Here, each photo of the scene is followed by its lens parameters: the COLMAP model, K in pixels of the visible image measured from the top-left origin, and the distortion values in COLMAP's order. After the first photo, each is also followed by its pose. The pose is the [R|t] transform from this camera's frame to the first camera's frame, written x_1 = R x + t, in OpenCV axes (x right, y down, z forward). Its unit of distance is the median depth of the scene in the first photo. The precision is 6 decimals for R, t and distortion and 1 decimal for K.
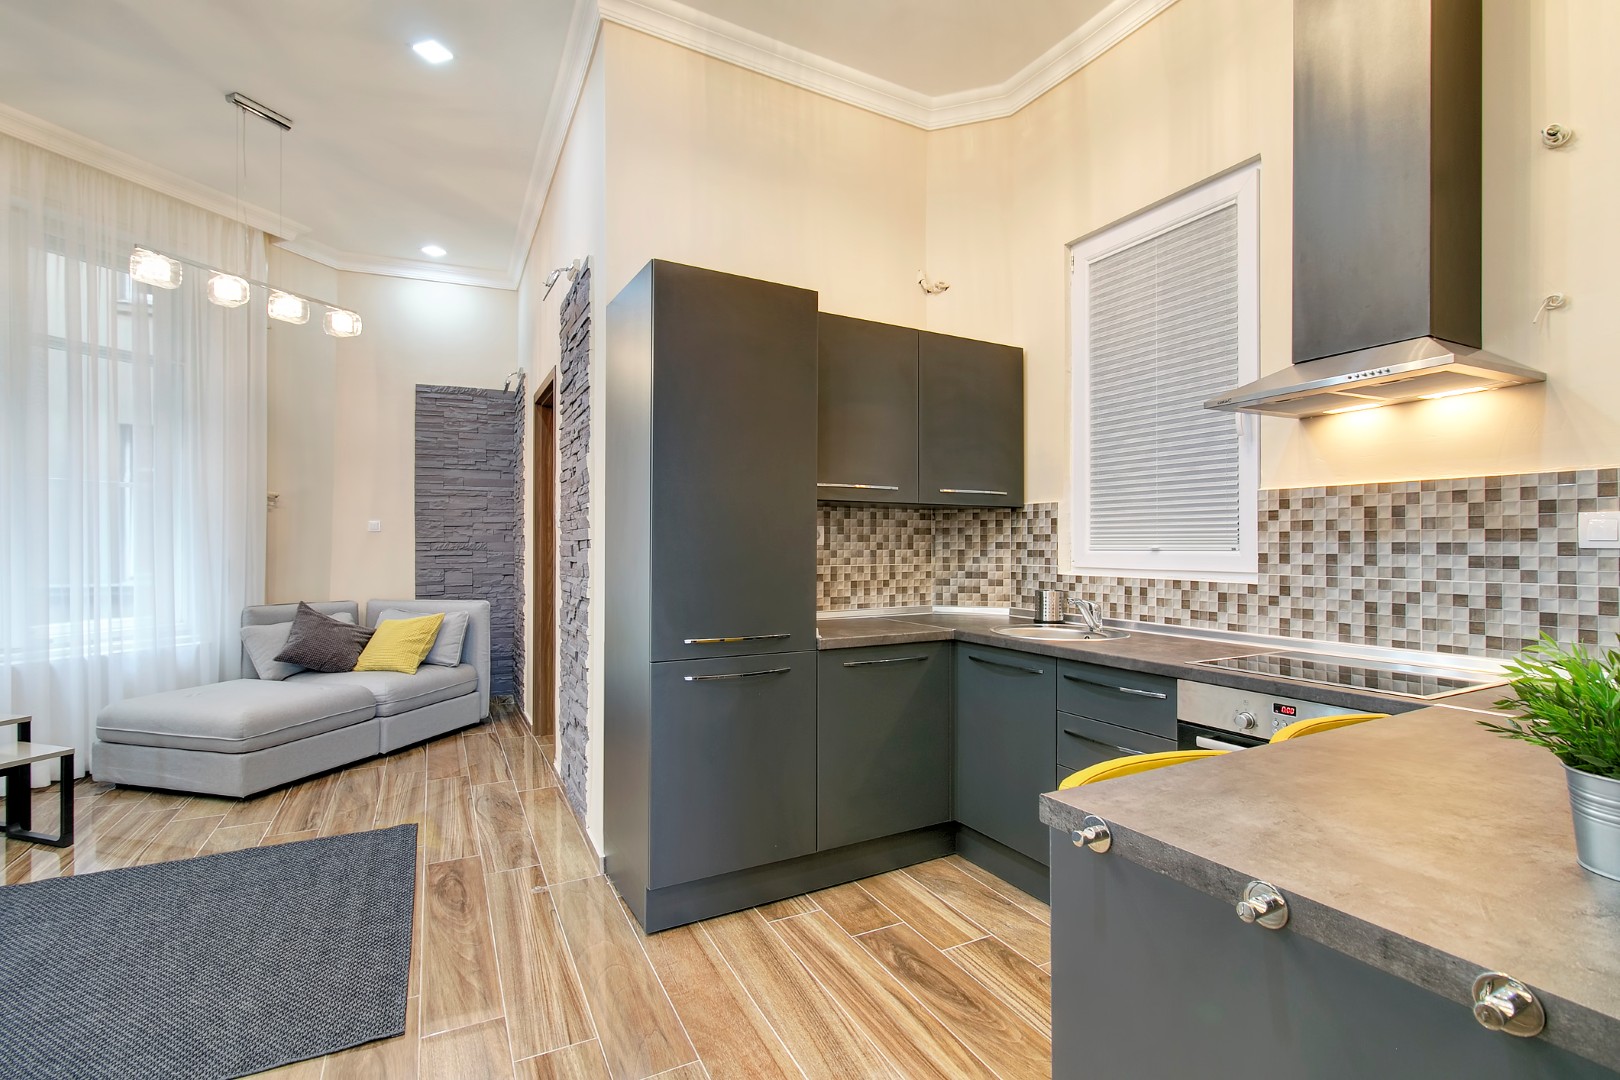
lens RADIAL K [[748.8, 0, 810.1], [0, 748.8, 538.3], [0, 0, 1]] dist [-0.004024, 0.001632]
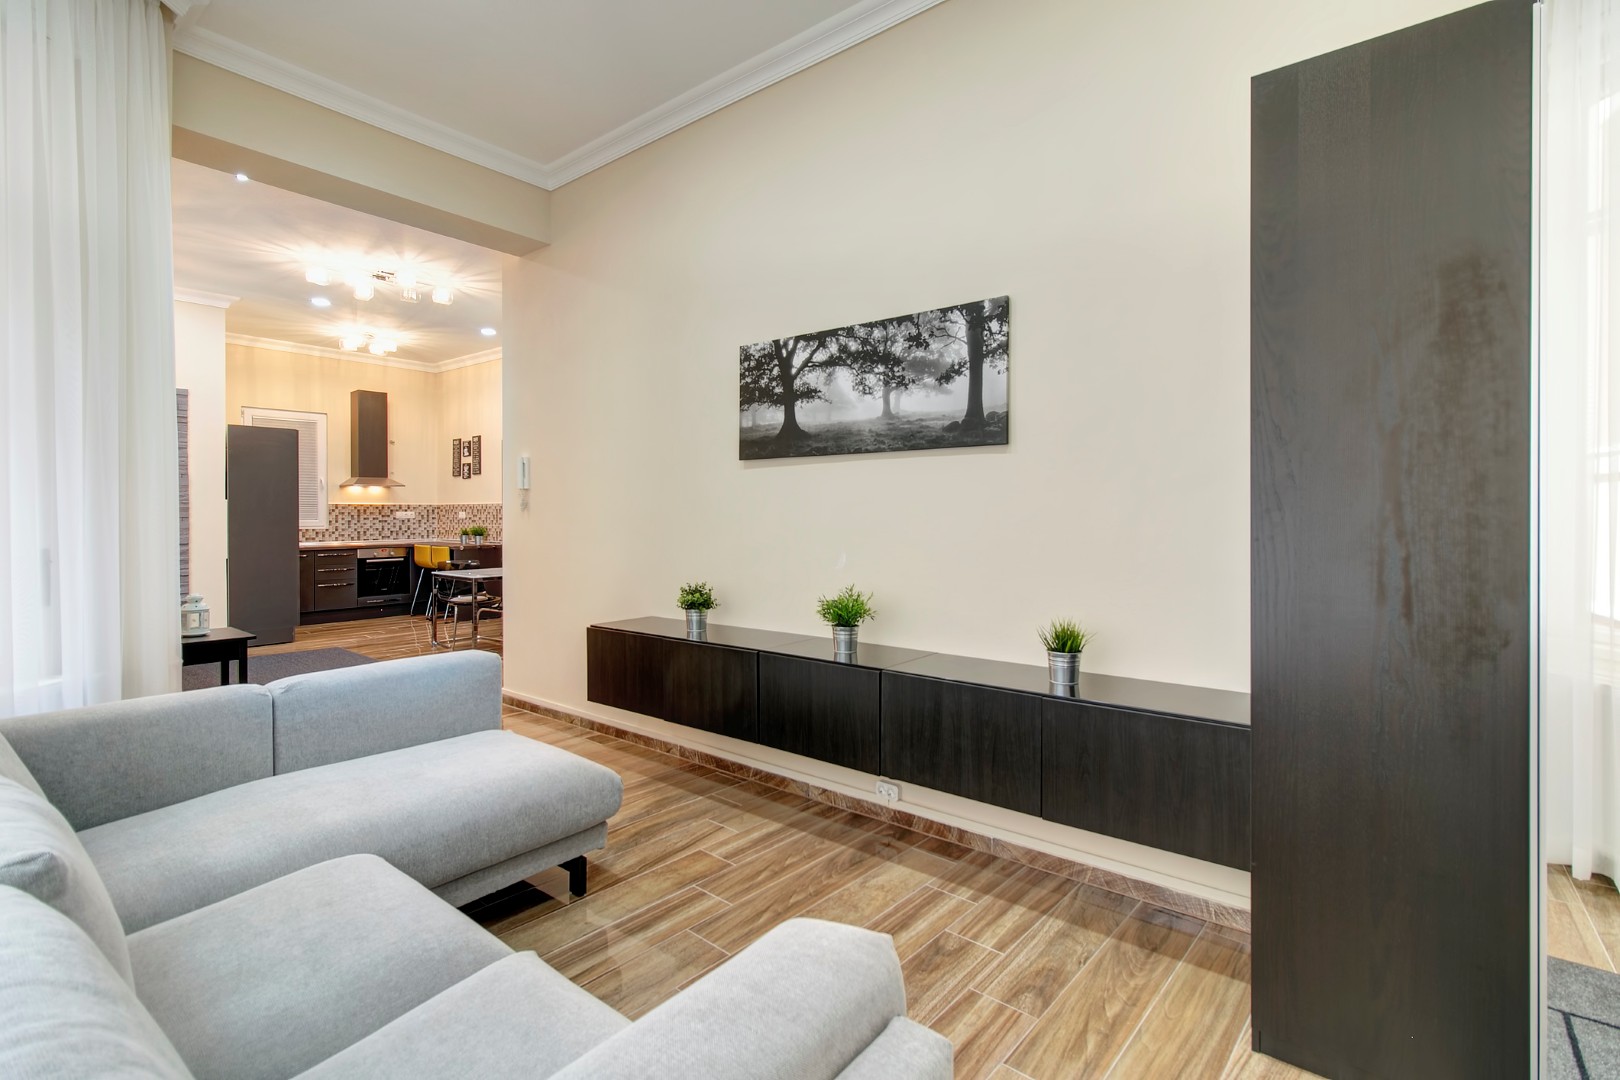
lens RADIAL K [[748.8, 0, 836.2], [0, 748.8, 515.4], [0, 0, 1]] dist [-0.004024, 0.001632]
pose [[-0.394157, 0.000405, 0.919043, -3.947559], [-0.003051, 0.999994, -0.001749, -0.007226], [-0.919038, -0.003493, -0.394153, 0.136878]]
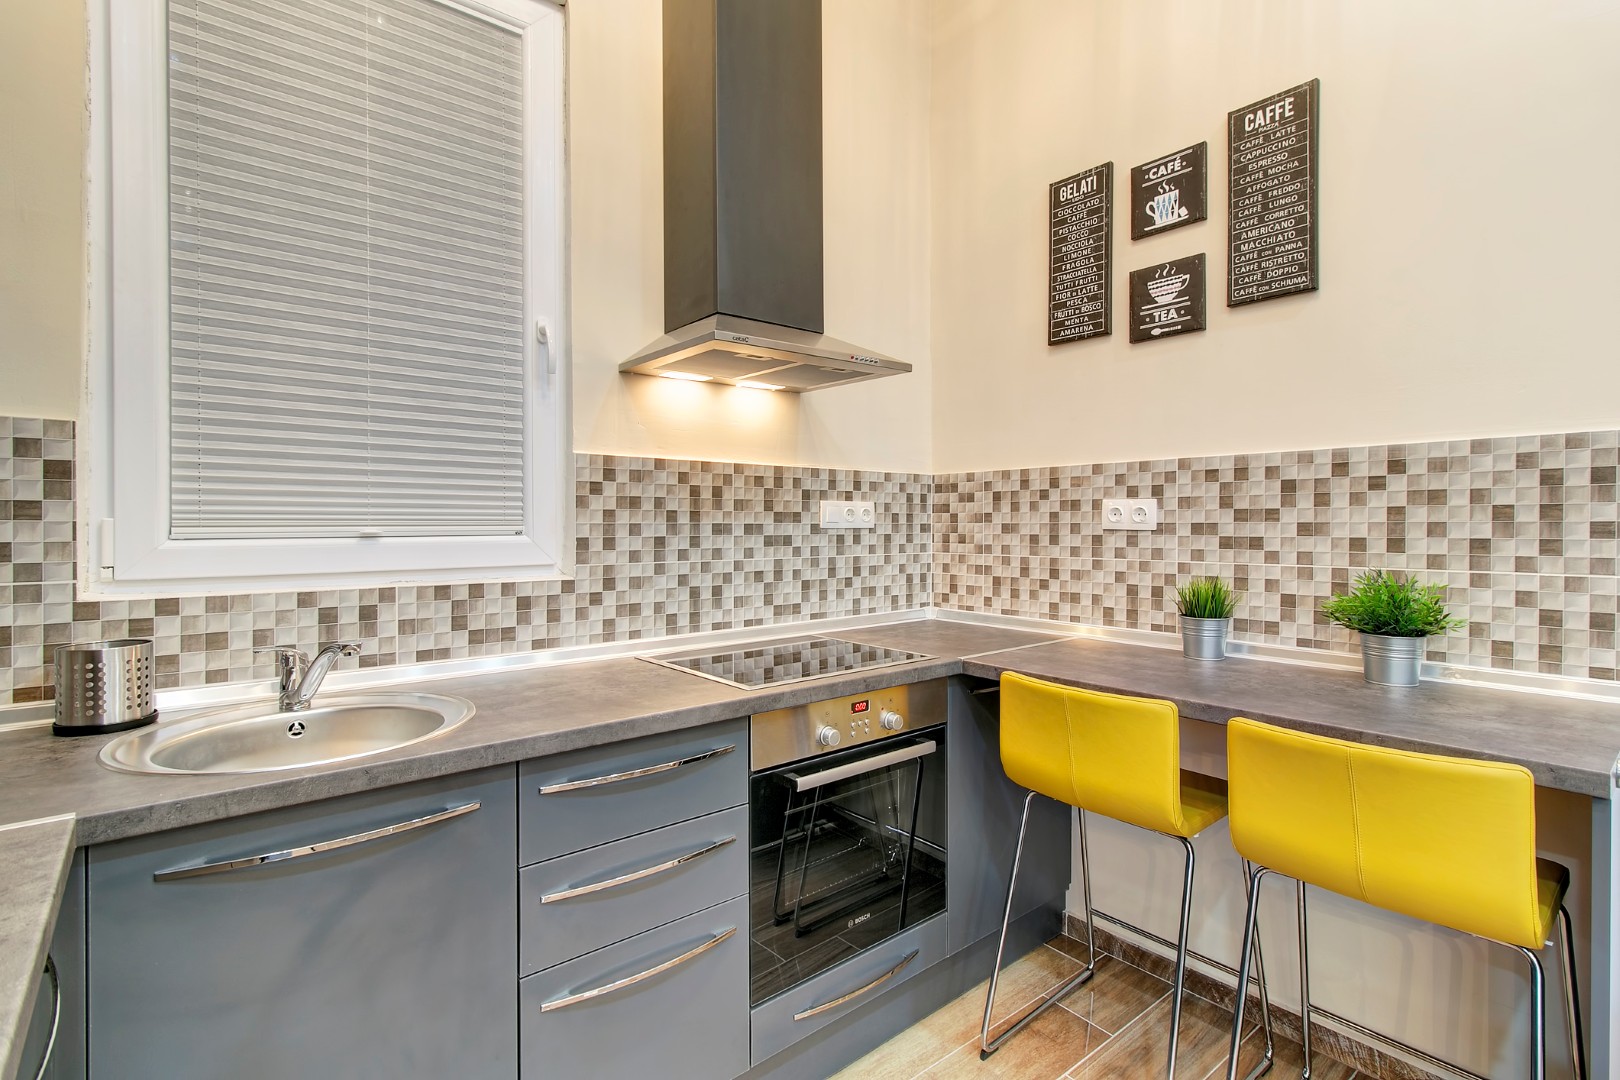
lens RADIAL K [[748.8, 0, 817.8], [0, 748.8, 530.3], [0, 0, 1]] dist [-0.004024, 0.001632]
pose [[-0.199689, -0.006516, 0.979838, -0.183698], [-0.005822, 0.999968, 0.005464, 0.007228], [-0.979842, -0.004613, -0.199720, 0.930431]]
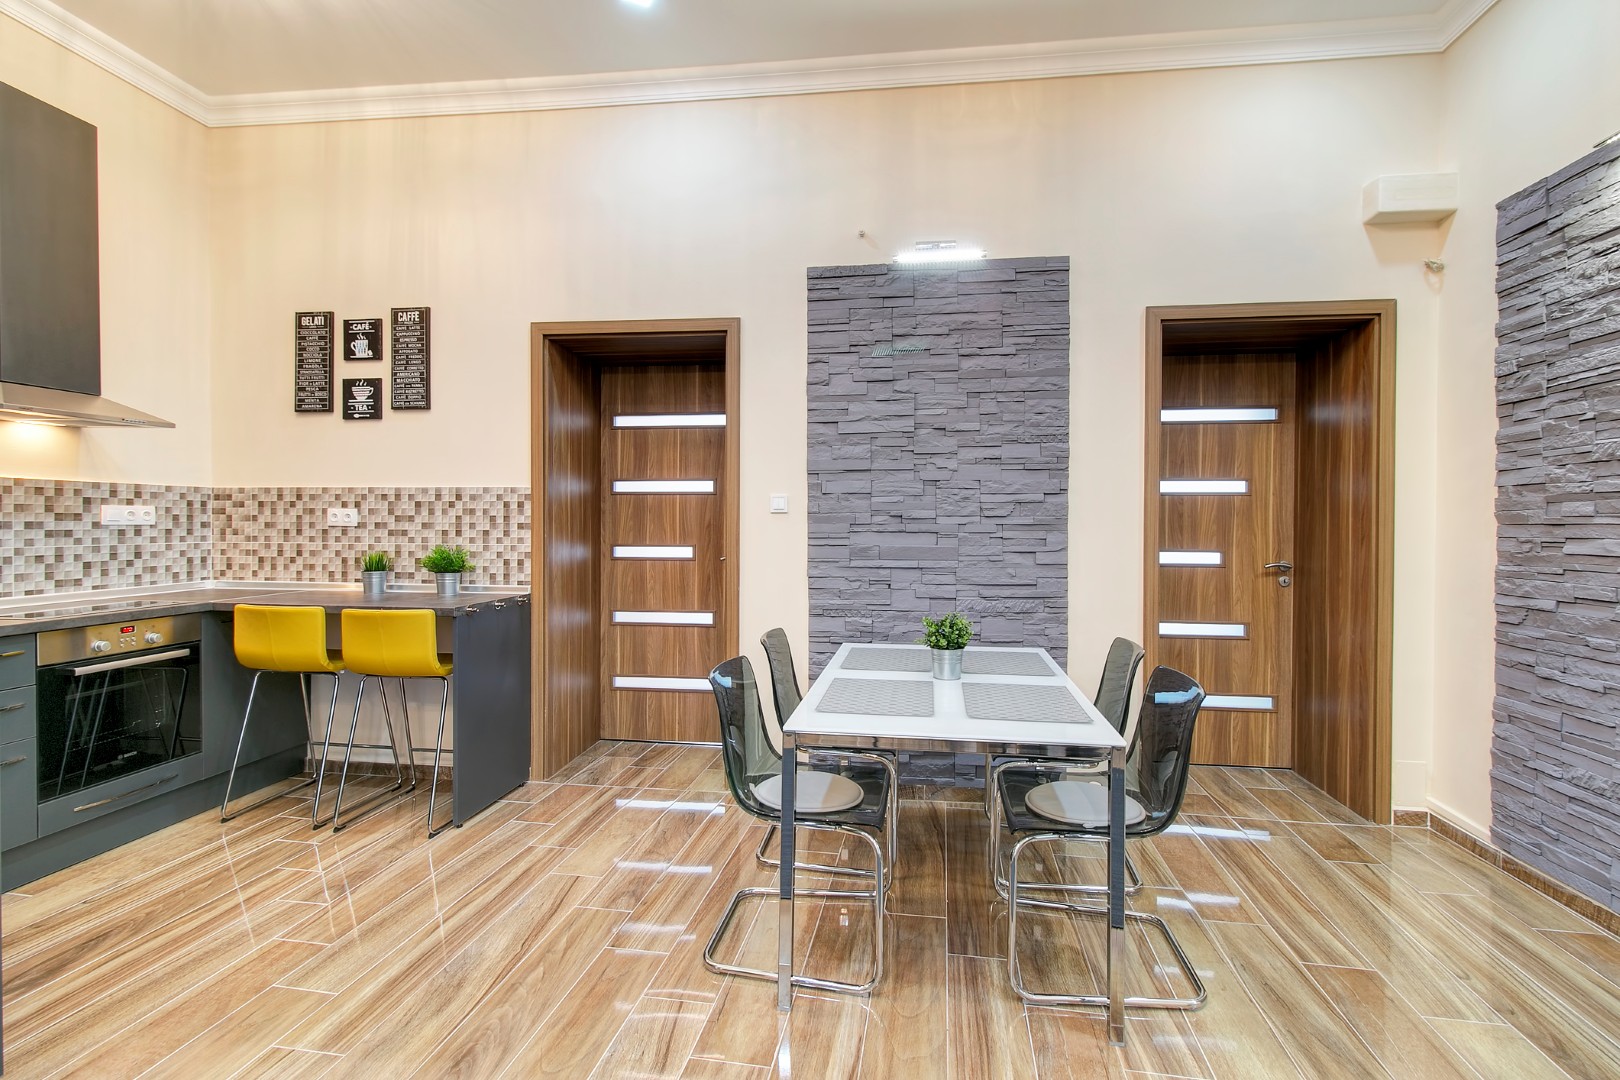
lens RADIAL K [[748.8, 0, 815.4], [0, 748.8, 532.6], [0, 0, 1]] dist [-0.004024, 0.001632]
pose [[-0.806979, -0.010399, 0.590488, -1.079373], [-0.008013, 0.999946, 0.006658, 0.004626], [-0.590525, 0.000641, -0.807019, 1.062619]]
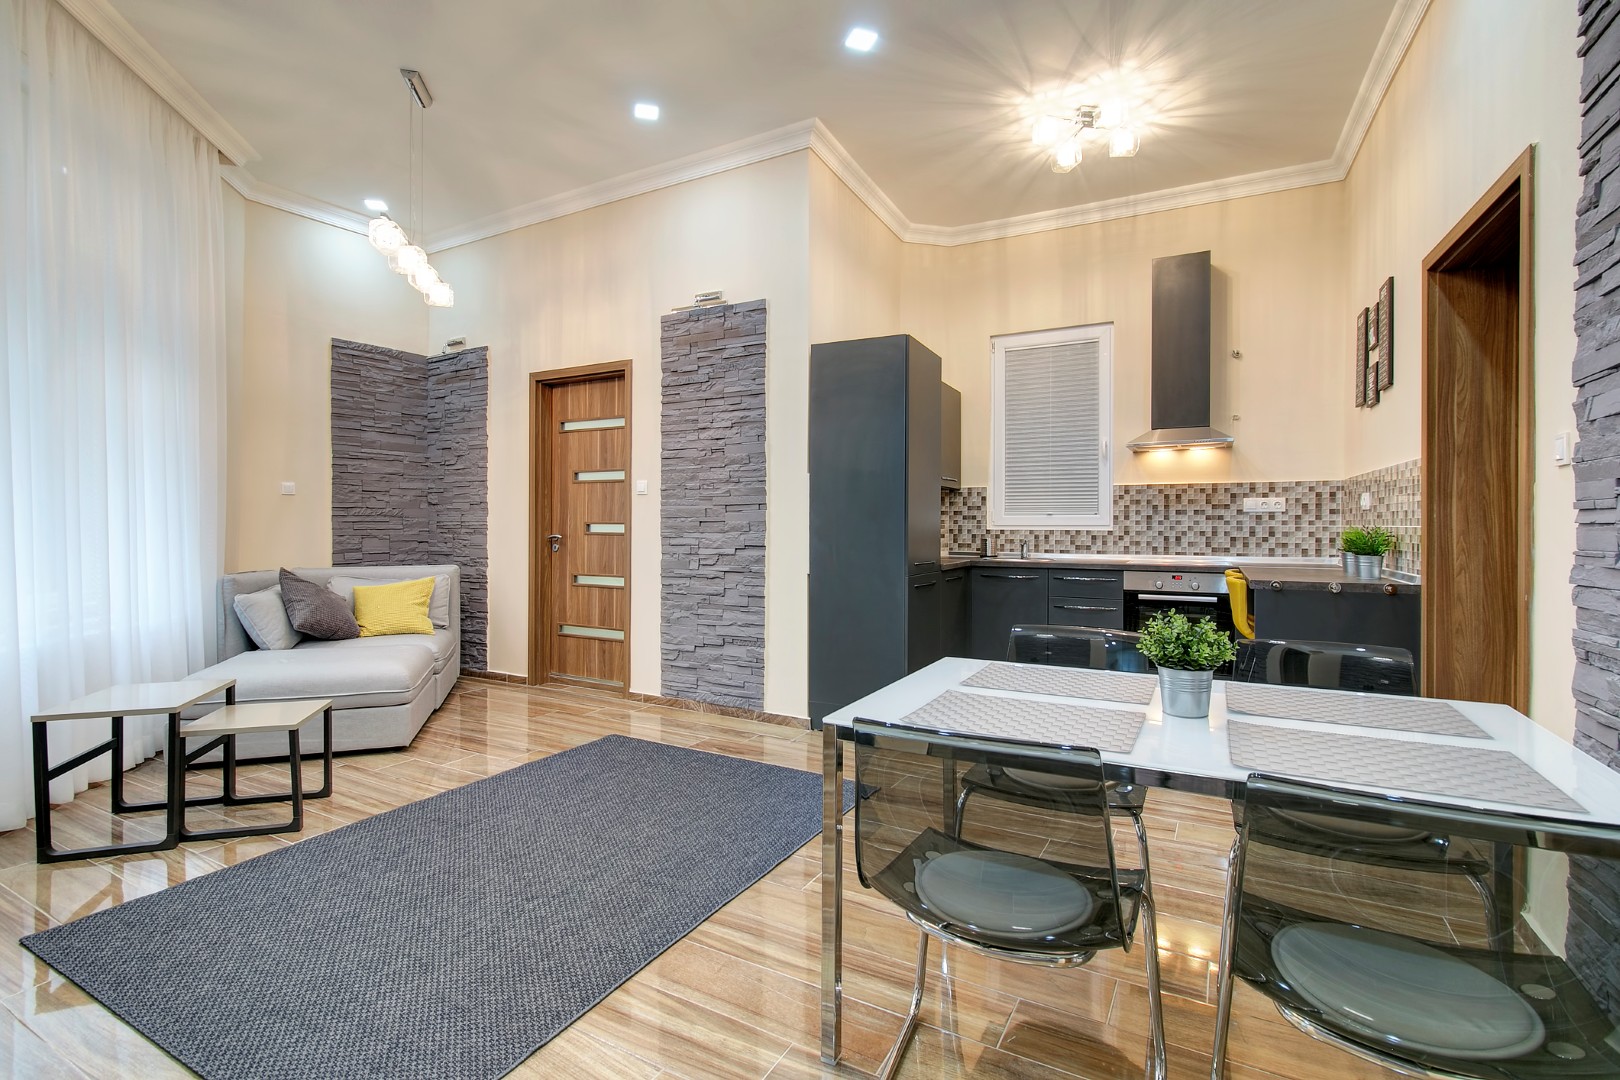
lens RADIAL K [[748.8, 0, 815.1], [0, 748.8, 526.3], [0, 0, 1]] dist [-0.004024, 0.001632]
pose [[0.829964, 0.001111, 0.557815, -1.267746], [-0.006932, 0.999941, 0.008323, 0.039246], [-0.557773, -0.010775, 0.829923, -0.265474]]
